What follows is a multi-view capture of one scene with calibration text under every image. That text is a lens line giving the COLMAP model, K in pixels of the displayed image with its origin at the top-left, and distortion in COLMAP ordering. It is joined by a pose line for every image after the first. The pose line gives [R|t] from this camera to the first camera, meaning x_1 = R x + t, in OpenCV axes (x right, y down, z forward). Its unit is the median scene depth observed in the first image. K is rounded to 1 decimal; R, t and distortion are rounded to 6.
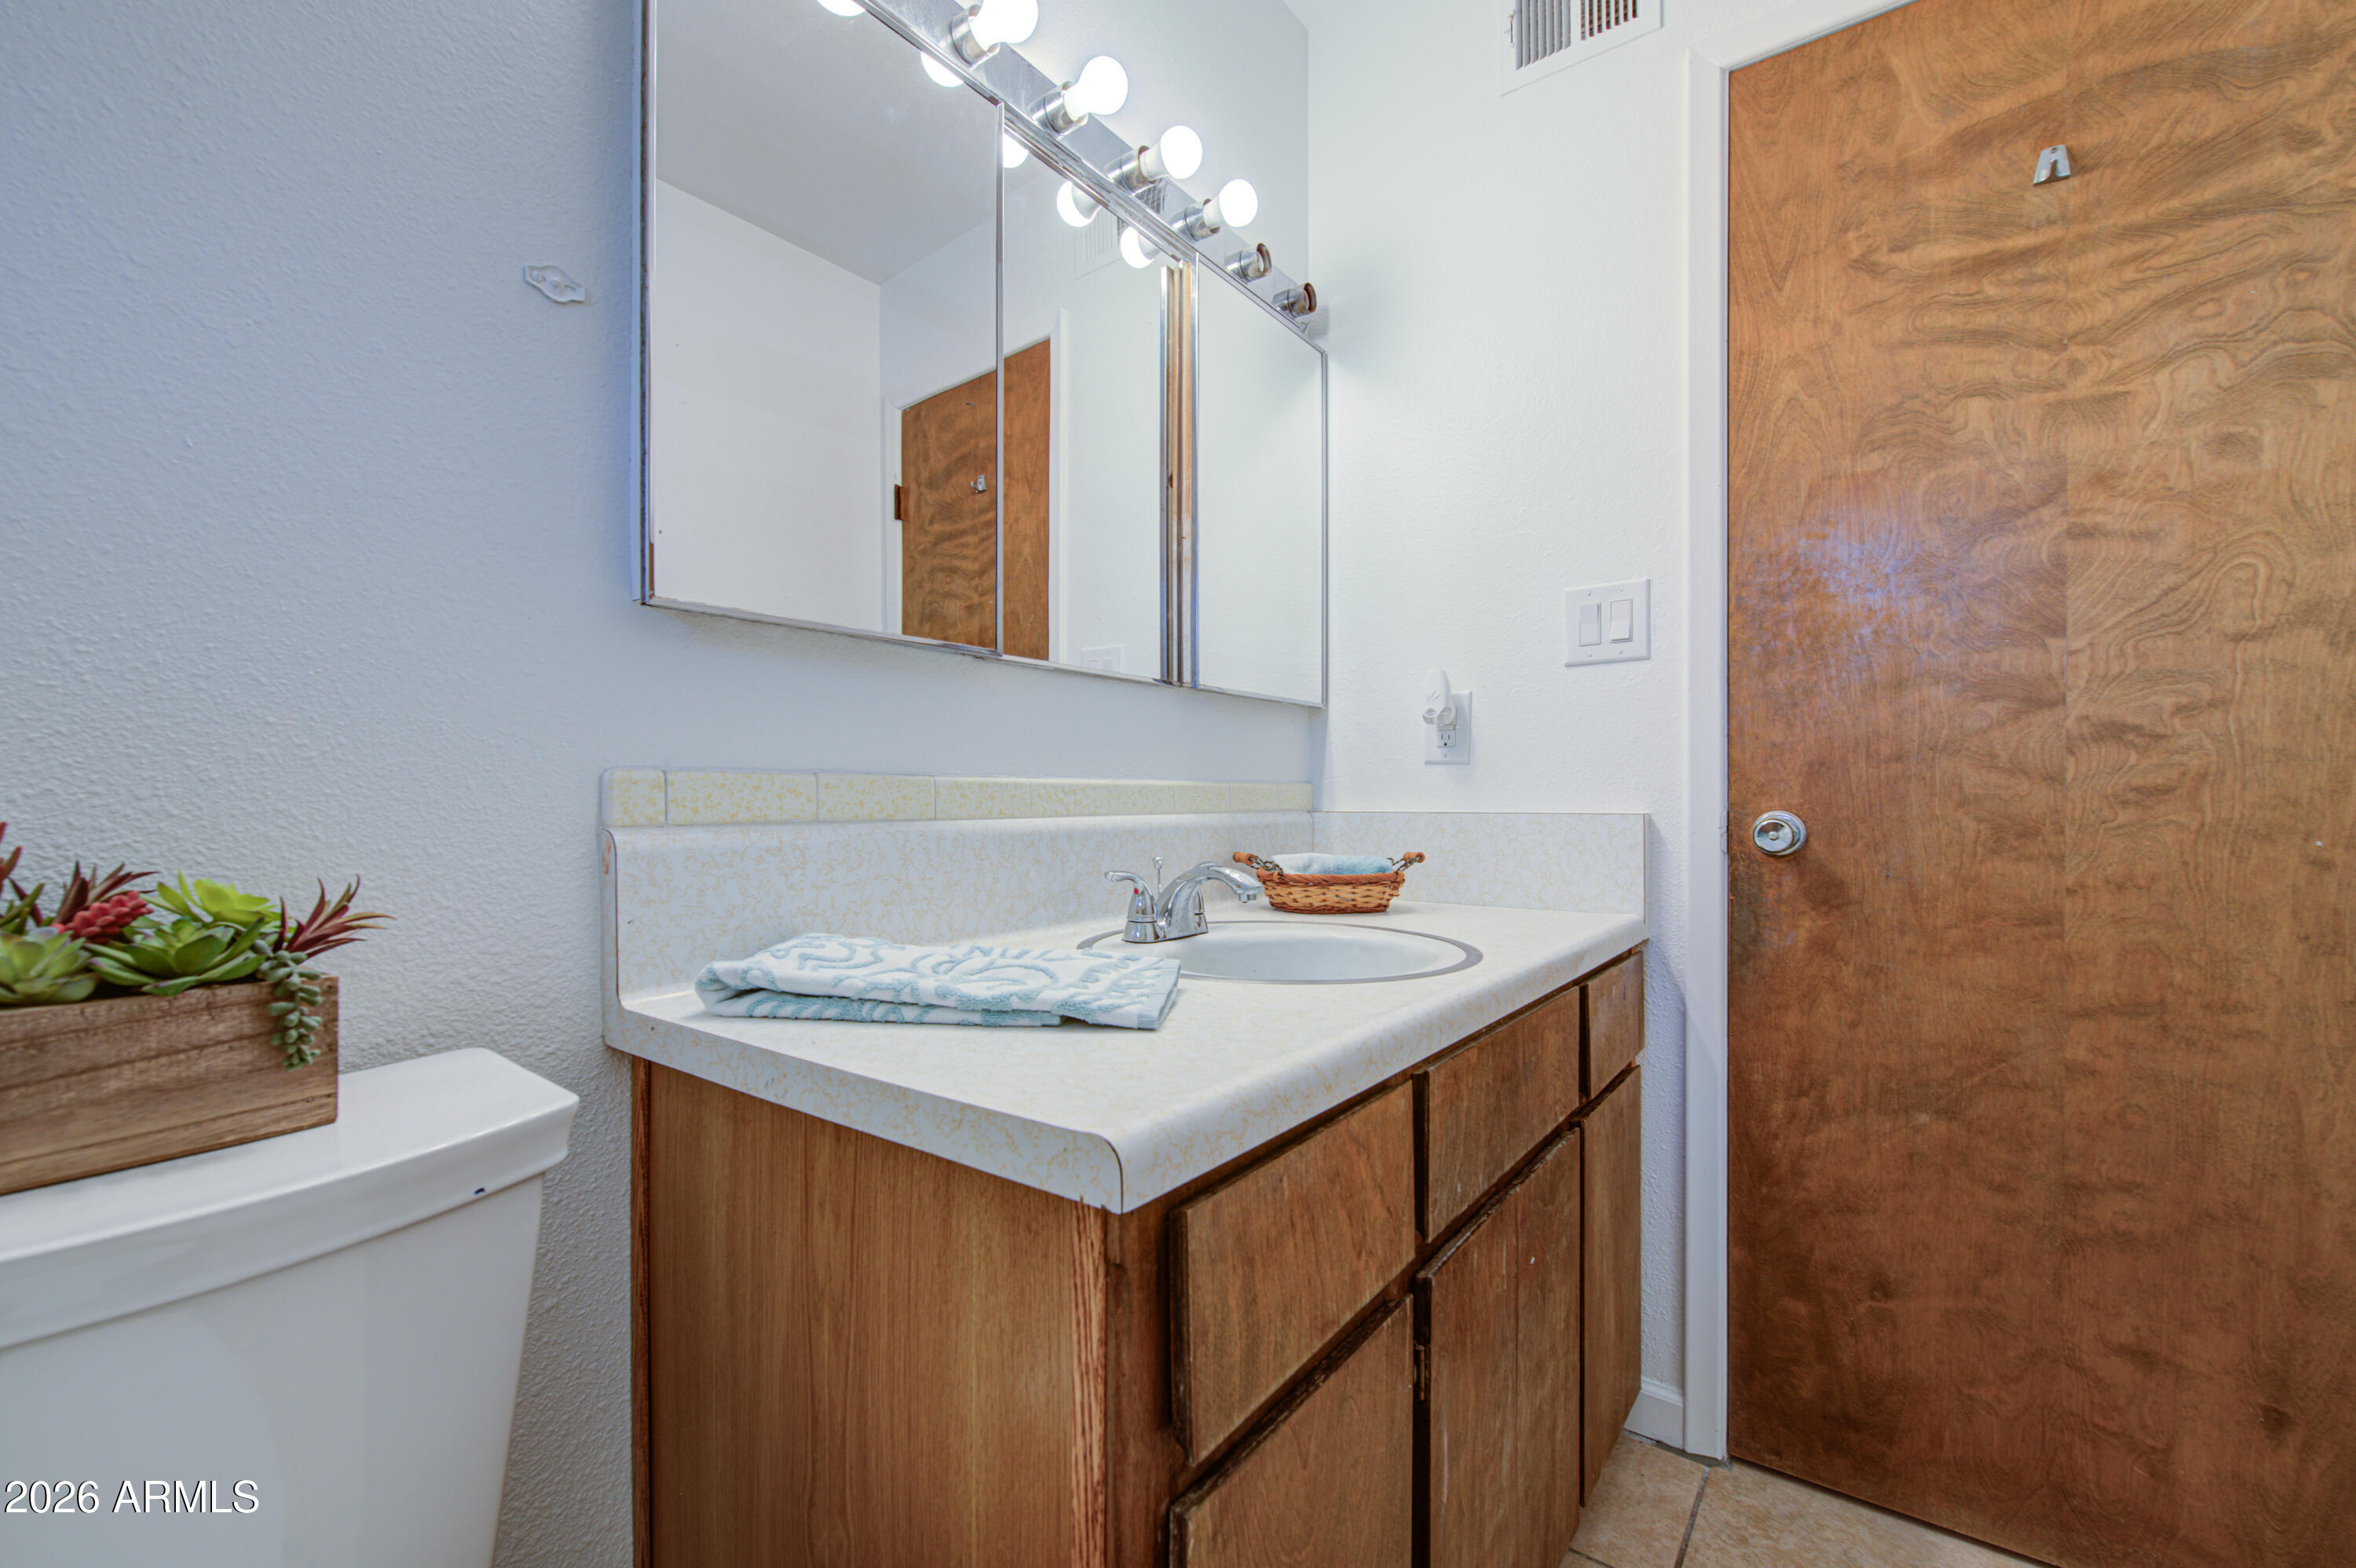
lens RADIAL K [[973.2, 0, 1185.8], [0, 973.2, 774.7], [0, 0, 1]] dist [0.002313, -0.002734]
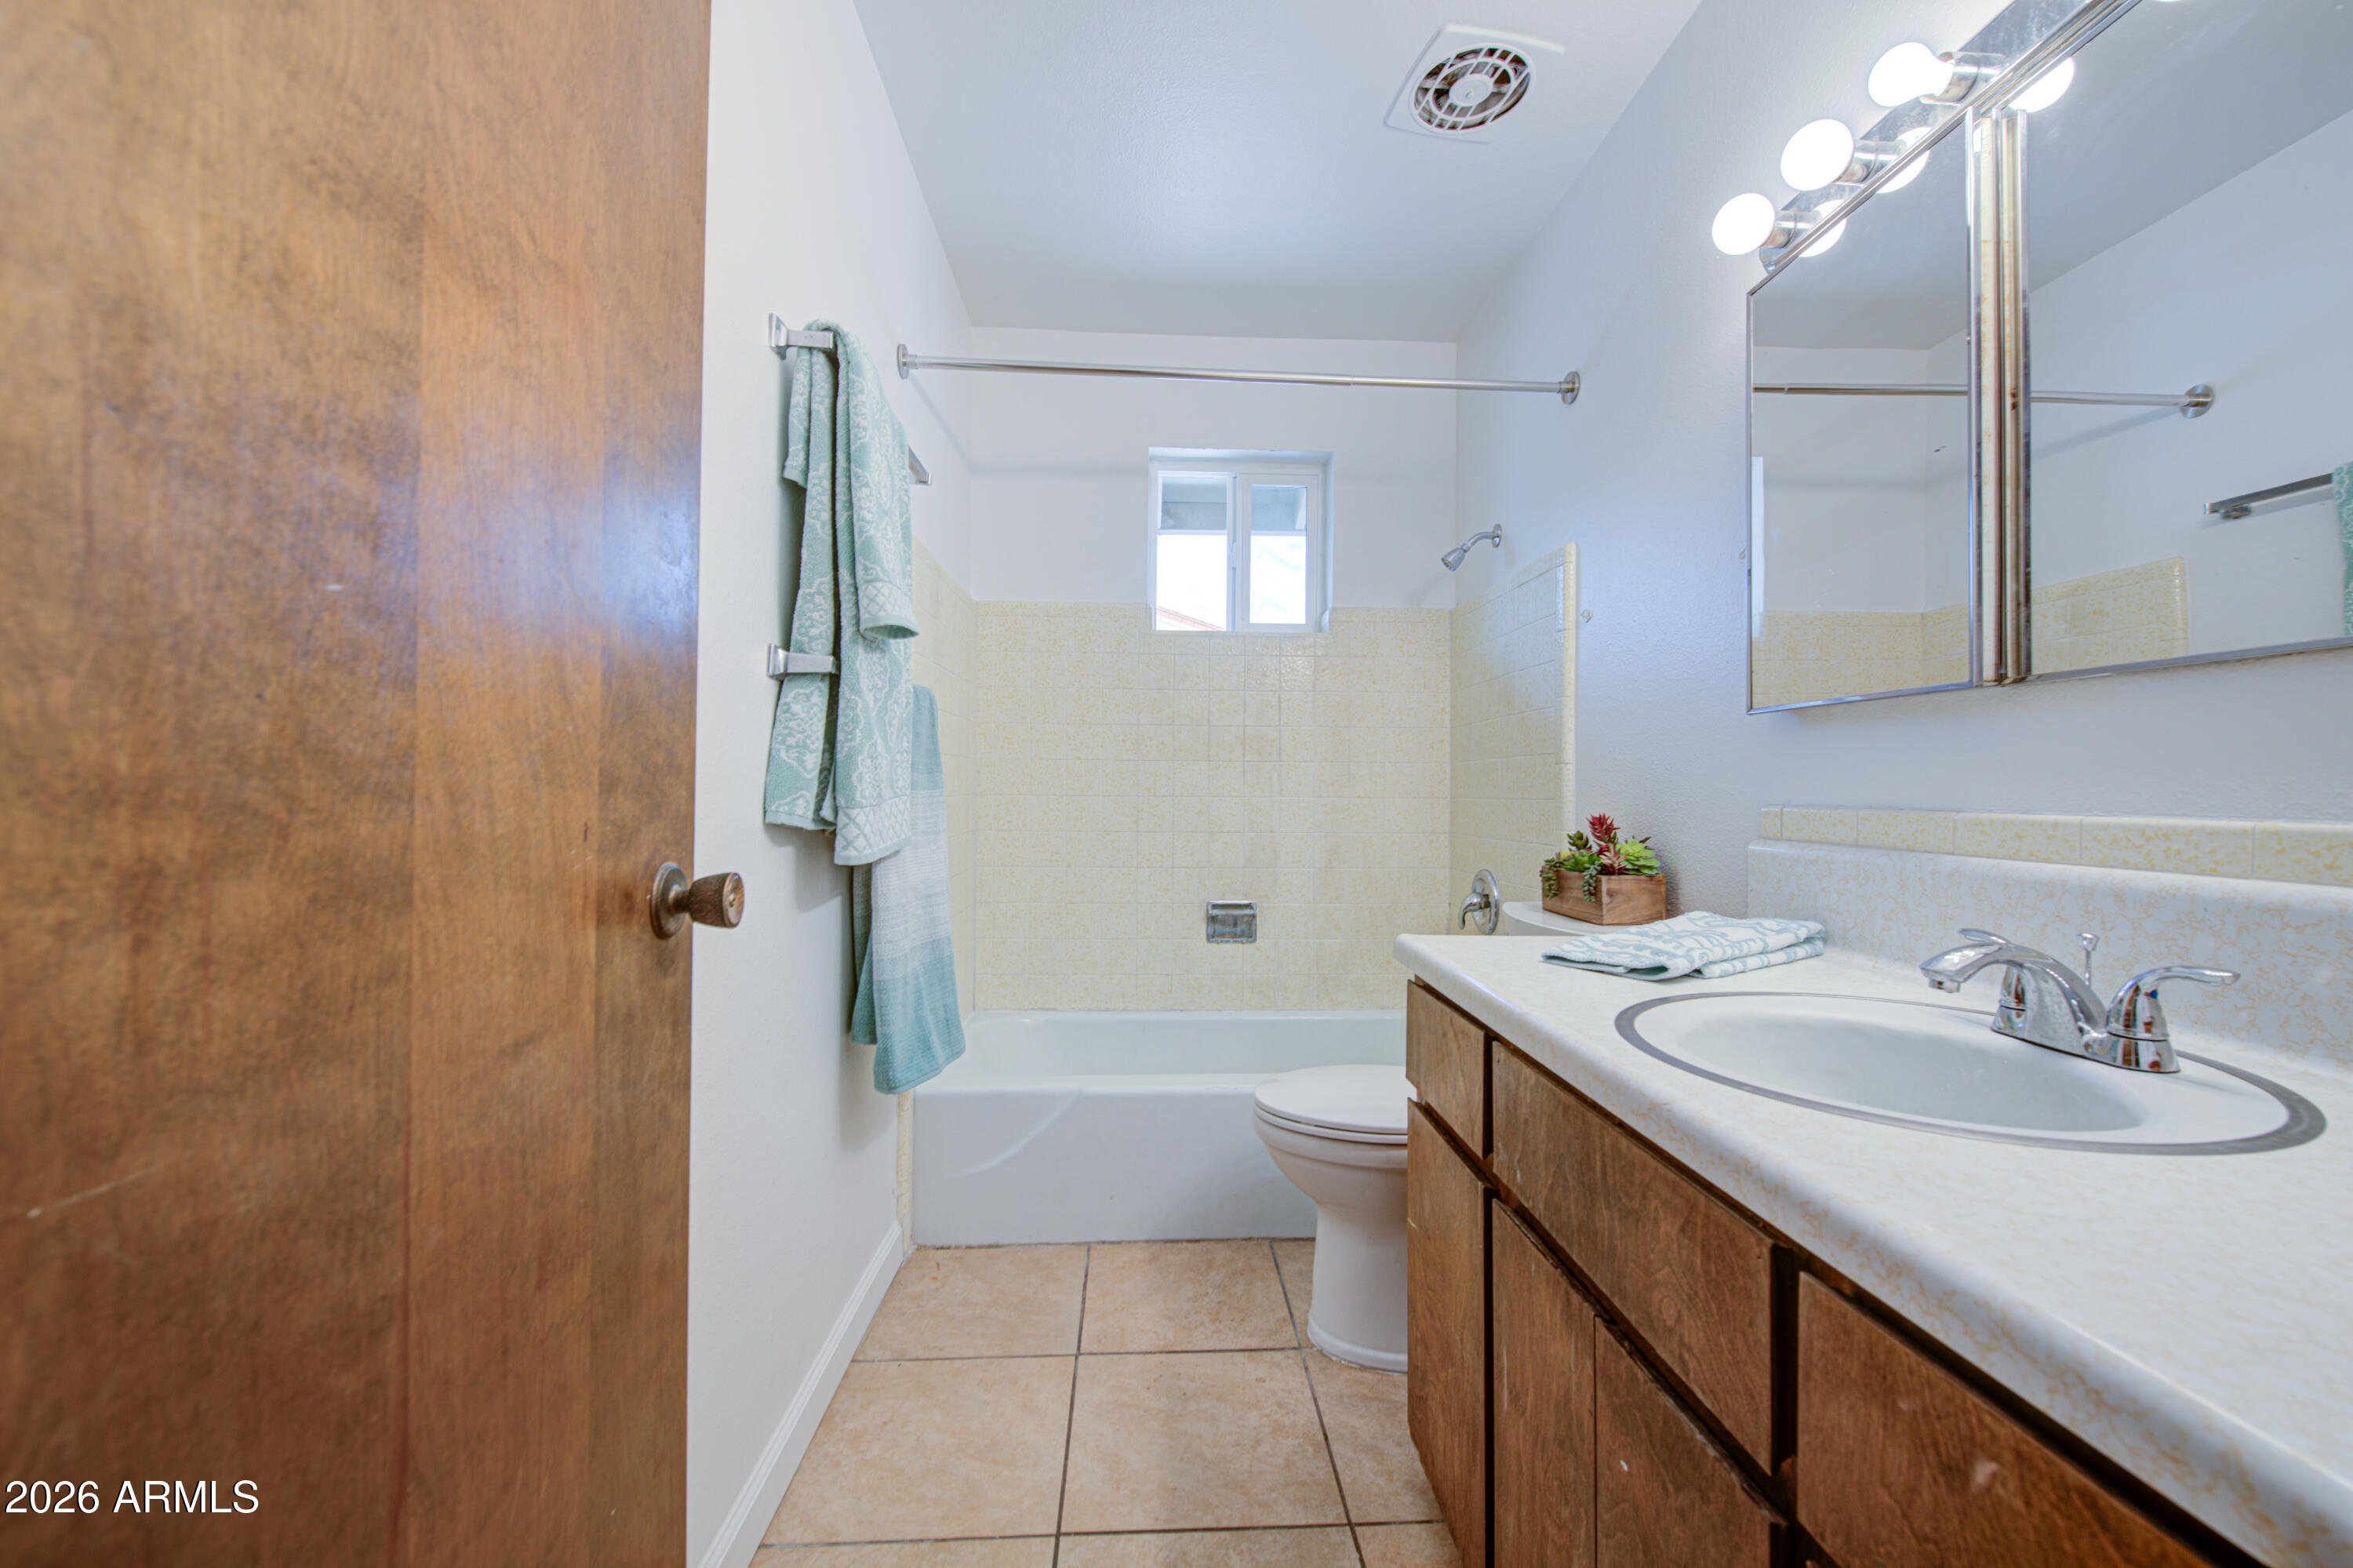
lens RADIAL K [[971.8, 0, 1187.3], [0, 971.8, 783.0], [0, 0, 1]] dist [0.002253, -0.002843]
pose [[-0.777923, -0.012107, -0.628242, 0.952106], [0.000675, 0.999798, -0.020103, -0.008449], [0.628359, -0.016062, -0.777758, 1.206521]]
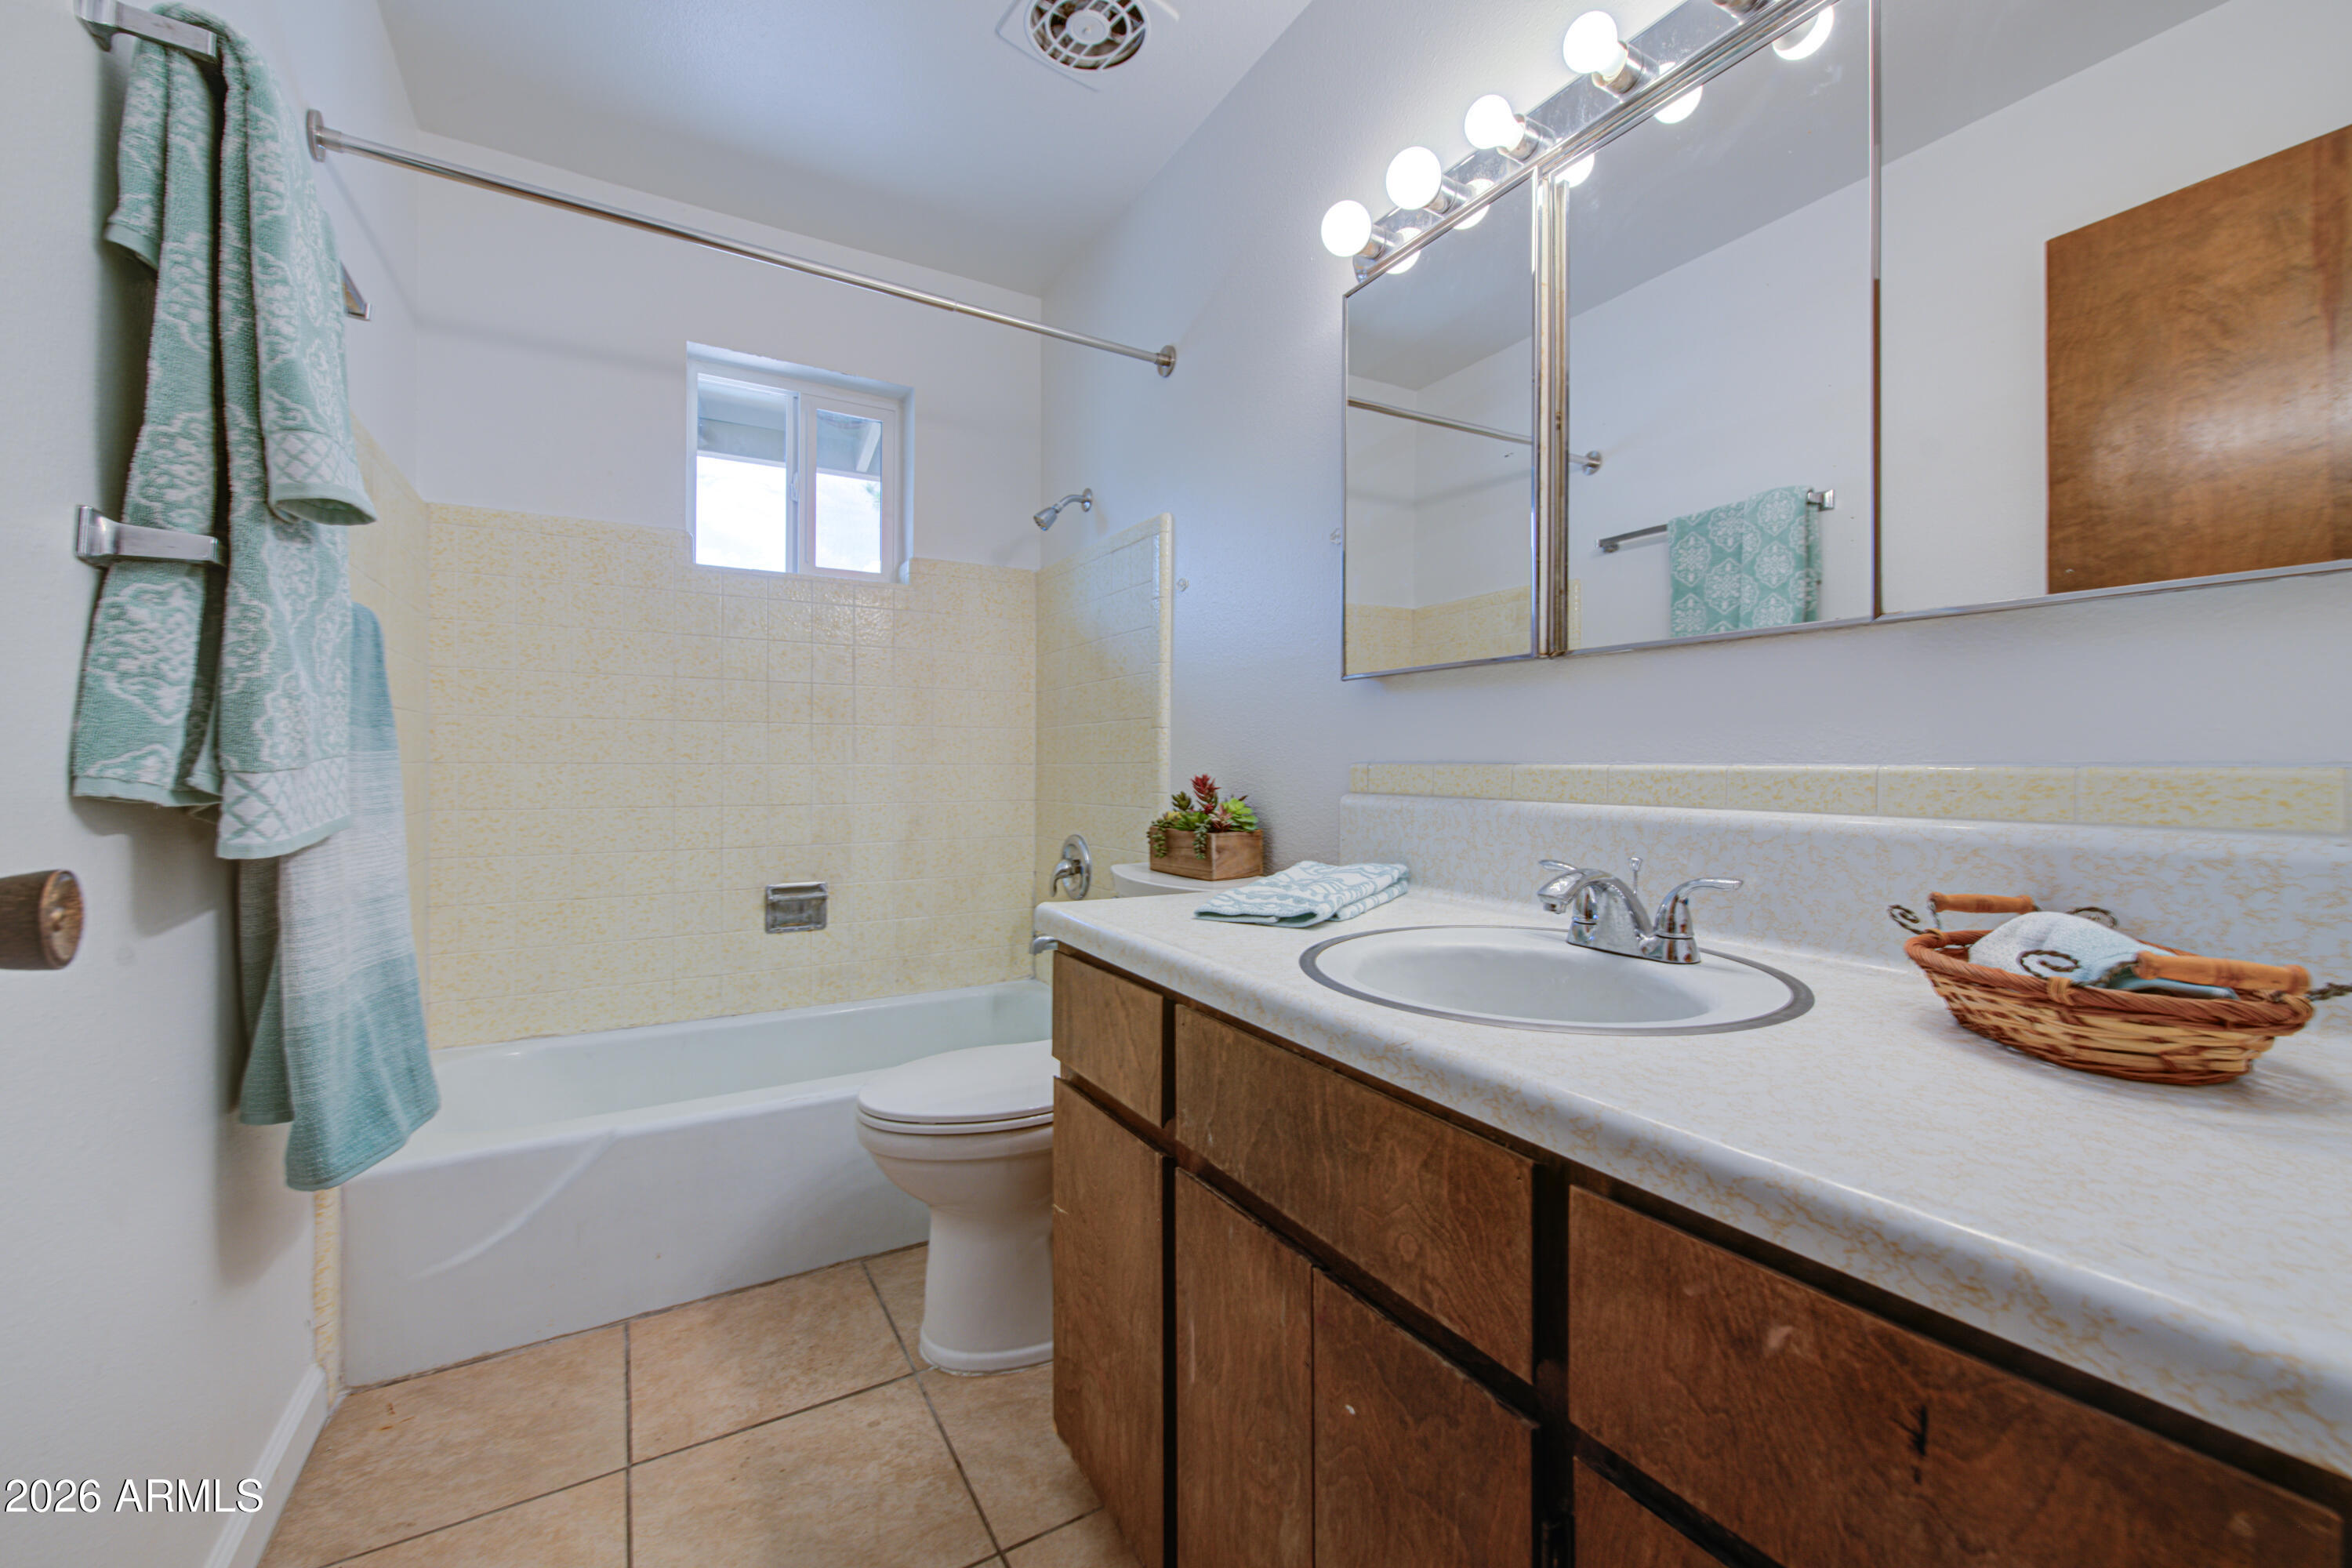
lens RADIAL K [[971.4, 0, 1208.8], [0, 971.4, 766.7], [0, 0, 1]] dist [0.002253, -0.002843]
pose [[-0.385191, -0.001296, -0.922836, 0.949622], [0.012326, 0.999903, -0.006549, 0.007093], [0.922754, -0.013897, -0.385138, 1.046027]]
